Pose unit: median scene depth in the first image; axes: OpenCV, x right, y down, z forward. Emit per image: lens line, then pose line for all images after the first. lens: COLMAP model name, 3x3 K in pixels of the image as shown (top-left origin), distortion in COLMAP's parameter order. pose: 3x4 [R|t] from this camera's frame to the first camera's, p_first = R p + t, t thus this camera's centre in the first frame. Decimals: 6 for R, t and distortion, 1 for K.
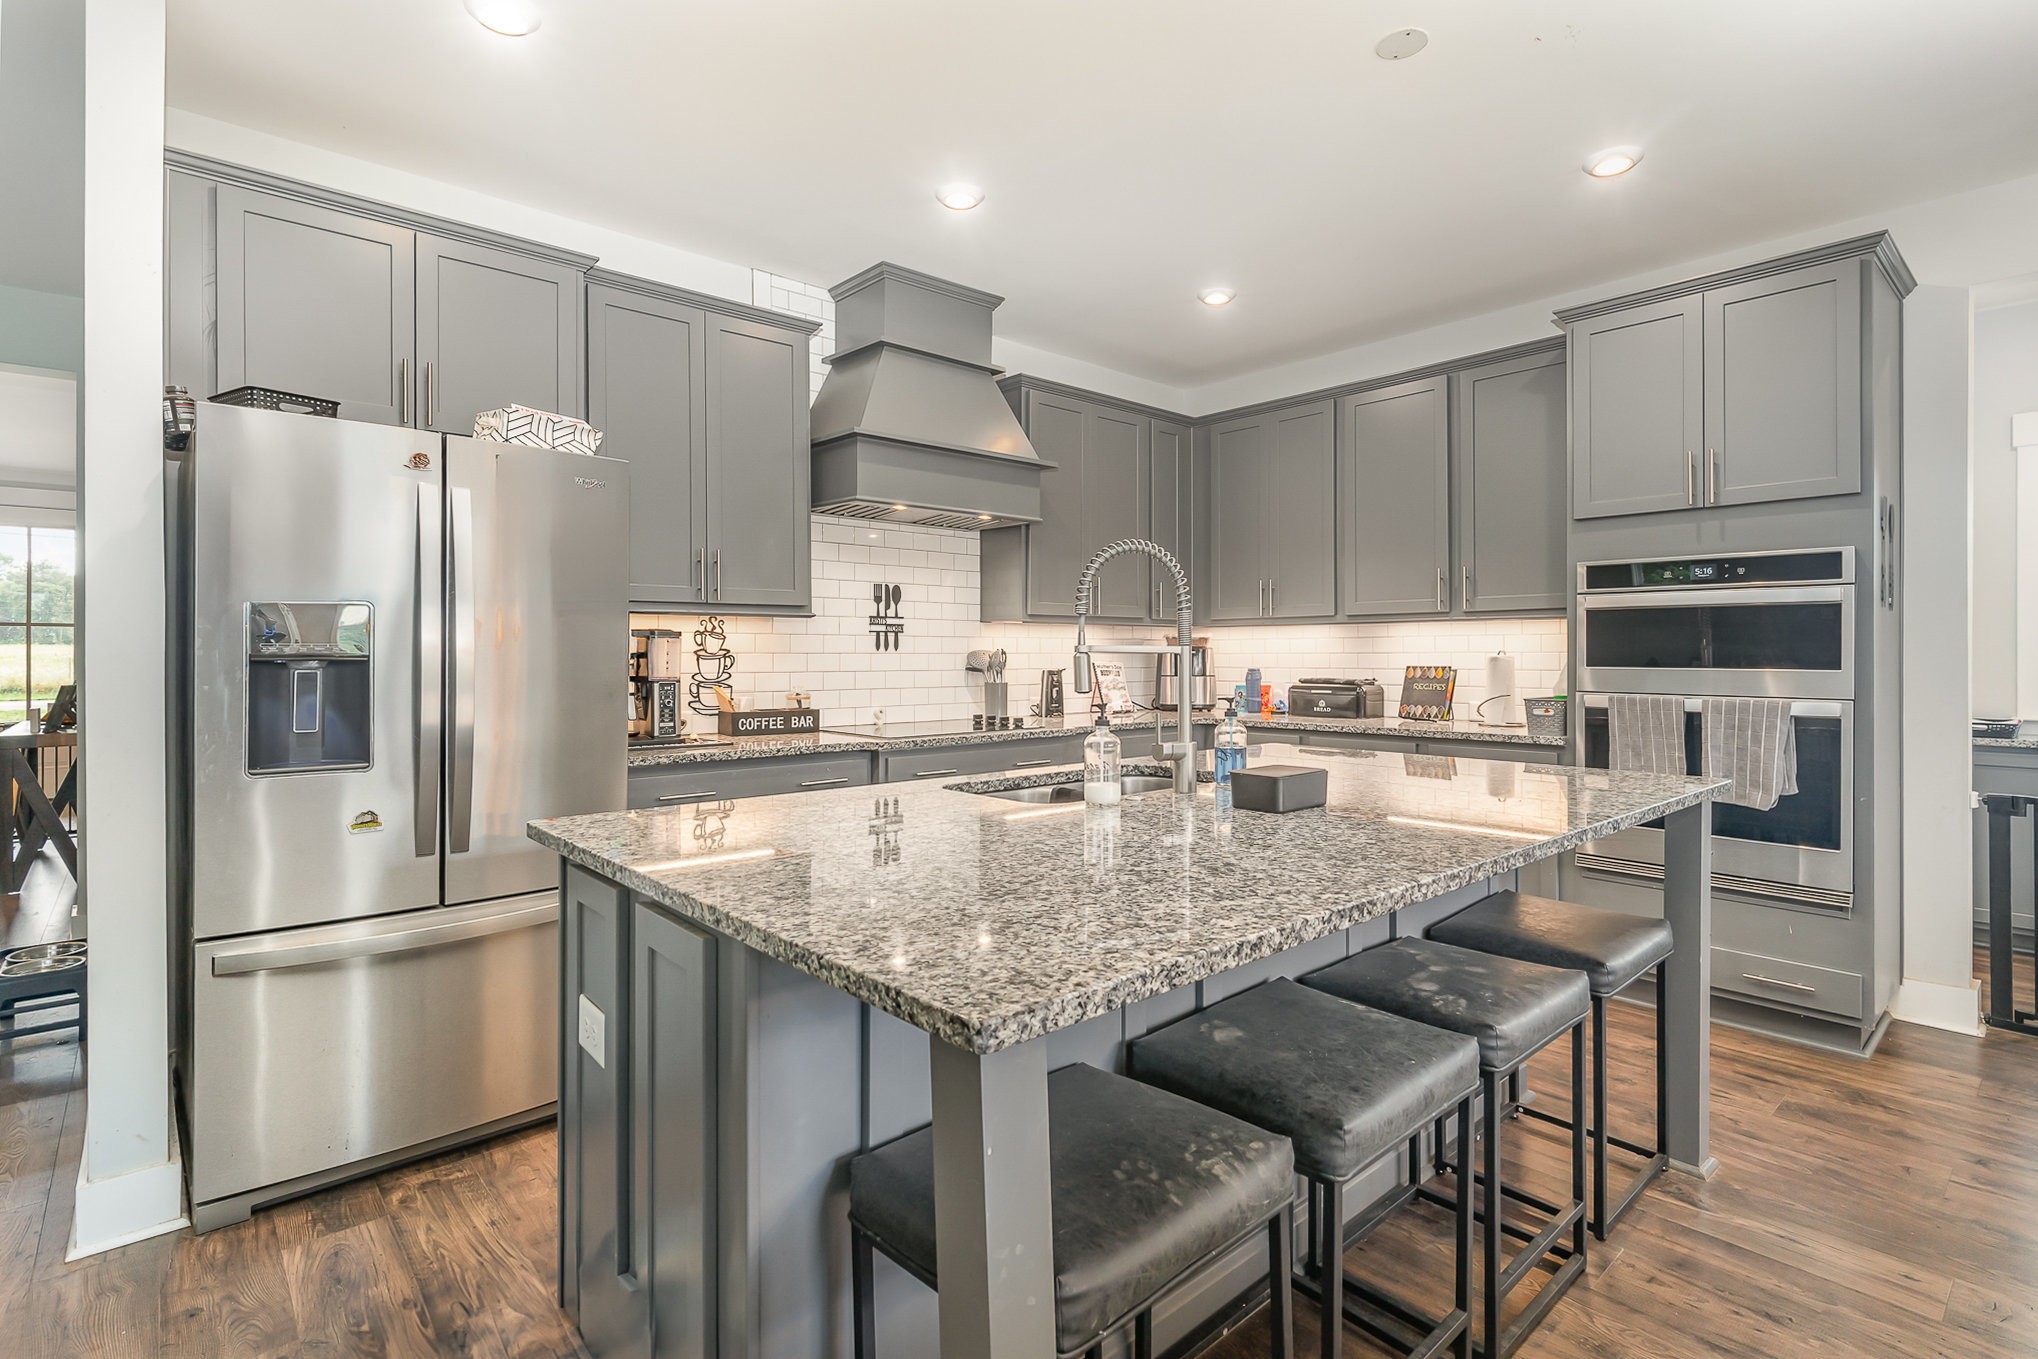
lens RADIAL K [[982.7, 0, 986.3], [0, 982.7, 650.4], [0, 0, 1]] dist [0.004411, 0.000042]
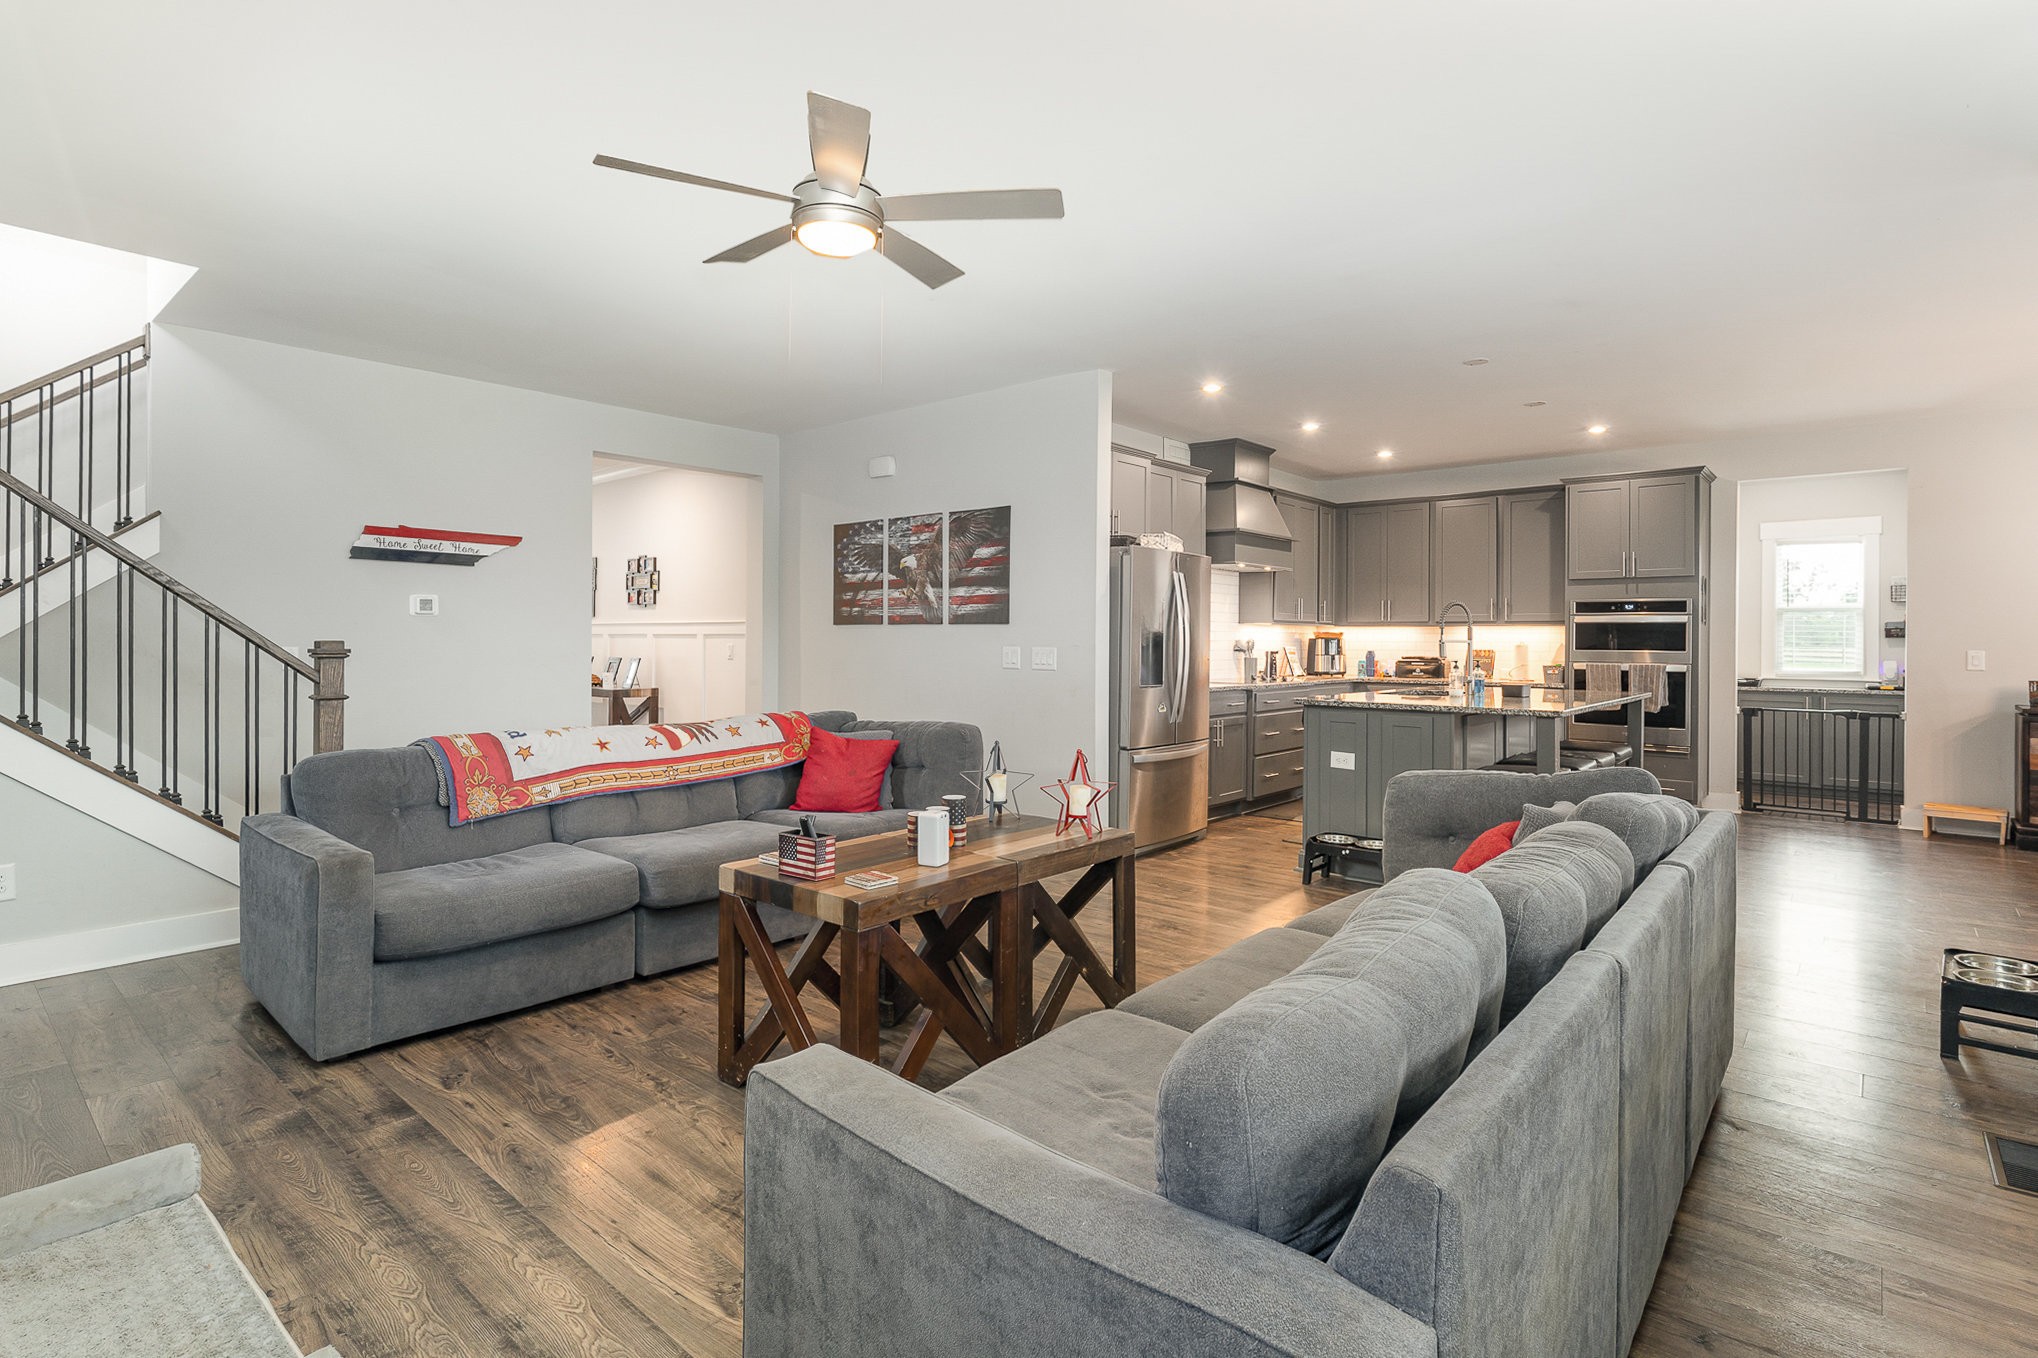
lens RADIAL K [[982.7, 0, 988.8], [0, 982.7, 639.4], [0, 0, 1]] dist [0.004411, 0.000042]
pose [[0.991994, 0.005508, 0.126165, -0.796244], [-0.006032, 0.999975, 0.003773, -0.005739], [-0.126141, -0.004504, 0.992002, -0.825229]]
